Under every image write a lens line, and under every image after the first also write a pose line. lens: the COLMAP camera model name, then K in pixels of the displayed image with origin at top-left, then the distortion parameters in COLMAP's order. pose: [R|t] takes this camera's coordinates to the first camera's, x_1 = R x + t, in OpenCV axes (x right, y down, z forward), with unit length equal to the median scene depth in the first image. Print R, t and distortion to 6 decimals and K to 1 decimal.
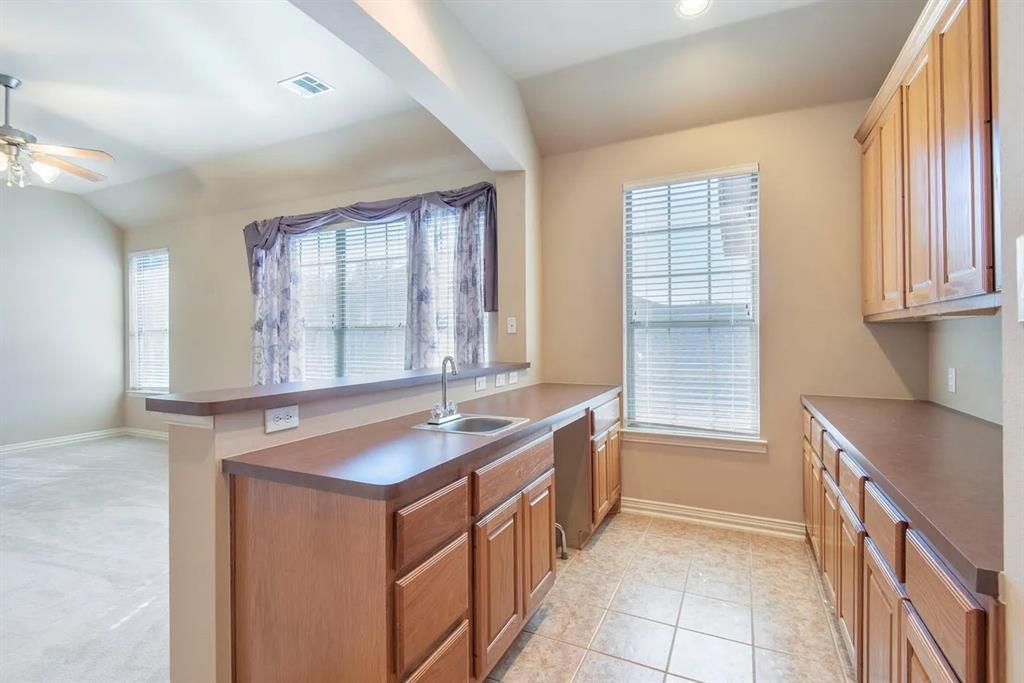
lens RADIAL K [[477.4, 0, 493.1], [0, 477.4, 337.7], [0, 0, 1]] dist [-0.000475, -0.000279]
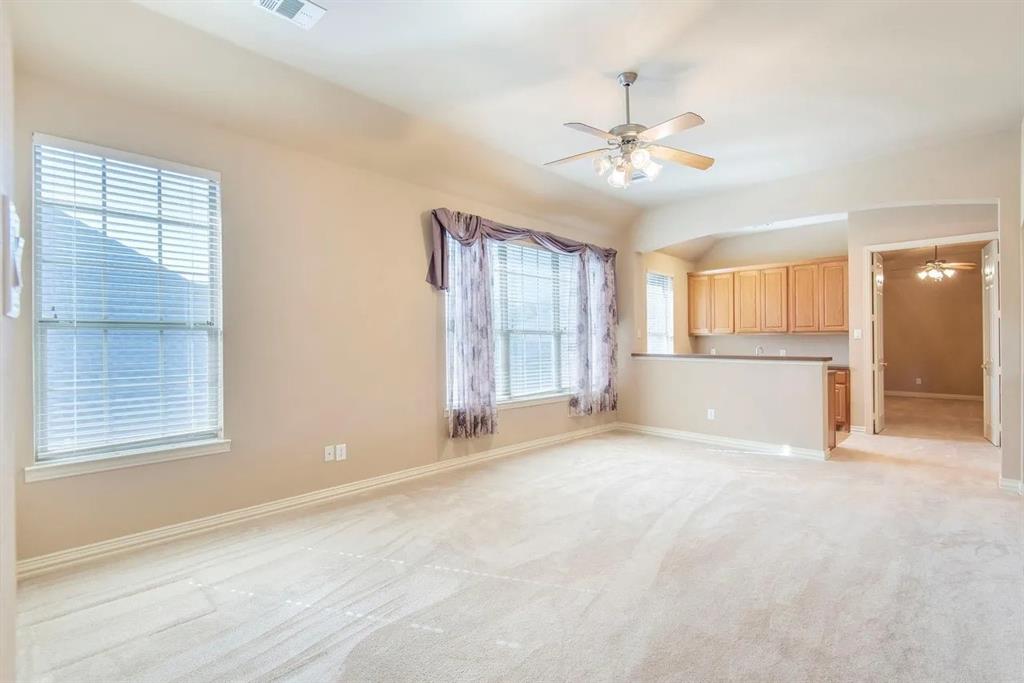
lens RADIAL K [[477.4, 0, 493.1], [0, 477.4, 337.7], [0, 0, 1]] dist [-0.000475, -0.000279]
pose [[0.311975, 0.006500, 0.950068, -1.350805], [0.001632, 0.999971, -0.007377, 0.005764], [-0.950089, 0.003852, 0.311956, 0.655410]]
